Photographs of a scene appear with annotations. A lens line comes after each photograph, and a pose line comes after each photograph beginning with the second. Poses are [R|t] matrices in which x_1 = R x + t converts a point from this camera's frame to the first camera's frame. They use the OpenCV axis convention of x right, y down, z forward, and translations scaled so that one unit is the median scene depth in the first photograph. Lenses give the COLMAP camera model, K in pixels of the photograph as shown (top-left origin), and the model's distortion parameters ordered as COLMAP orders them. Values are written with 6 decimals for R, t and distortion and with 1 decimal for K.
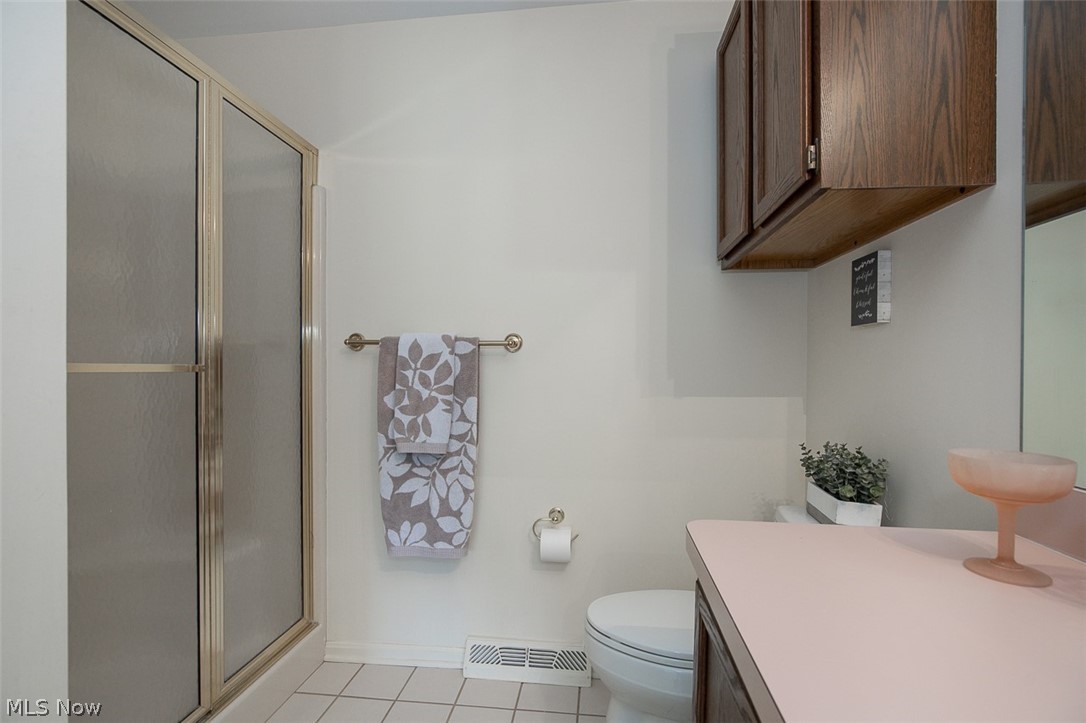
lens RADIAL K [[499.4, 0, 543.1], [0, 499.4, 371.6], [0, 0, 1]] dist [-0.016350, 0.001155]
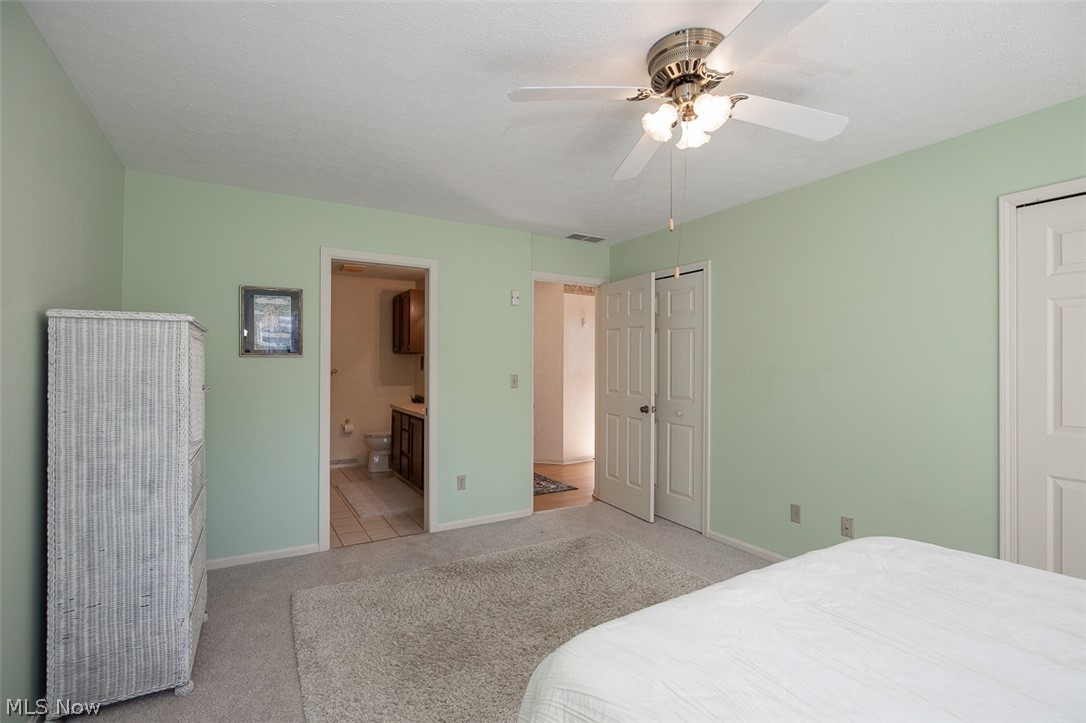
lens RADIAL K [[499.4, 0, 547.0], [0, 499.4, 364.1], [0, 0, 1]] dist [-0.016350, 0.001155]
pose [[0.794845, 0.002211, 0.606808, -1.026174], [0.002277, 0.999975, -0.006626, -0.088031], [-0.606808, 0.006648, 0.794821, -2.747388]]
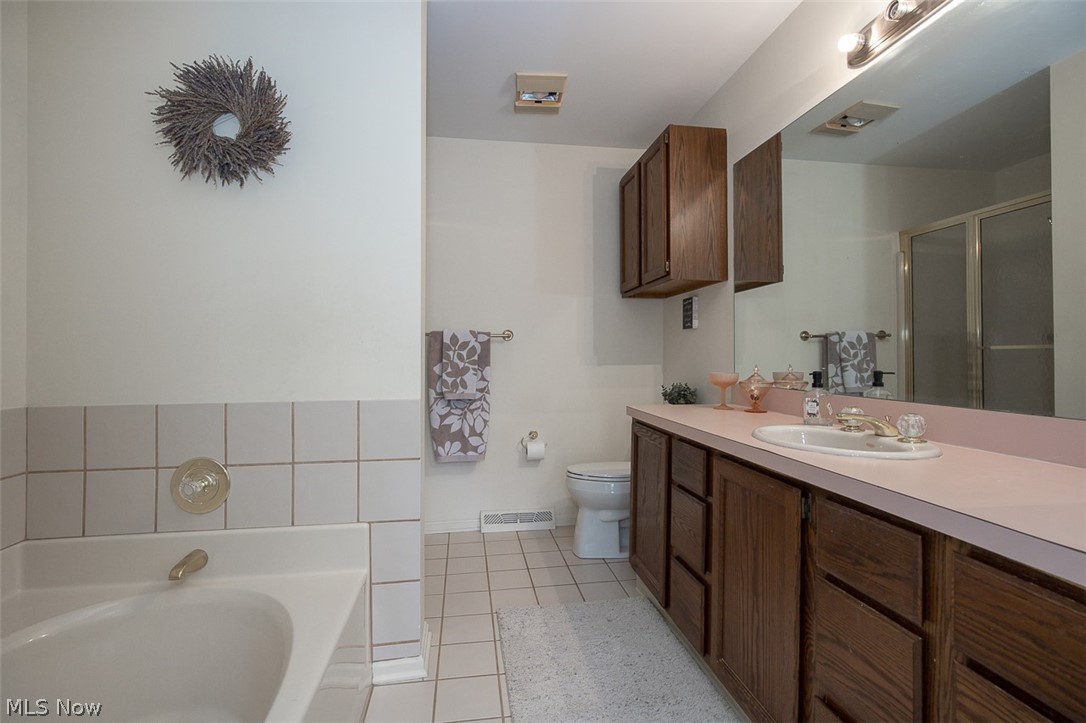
lens RADIAL K [[499.4, 0, 543.0], [0, 499.4, 352.8], [0, 0, 1]] dist [-0.016350, 0.001155]
pose [[0.964937, -0.001565, 0.262477, -0.412377], [0.005660, 0.999874, -0.014847, 0.030151], [-0.262420, 0.015812, 0.964824, -0.717397]]
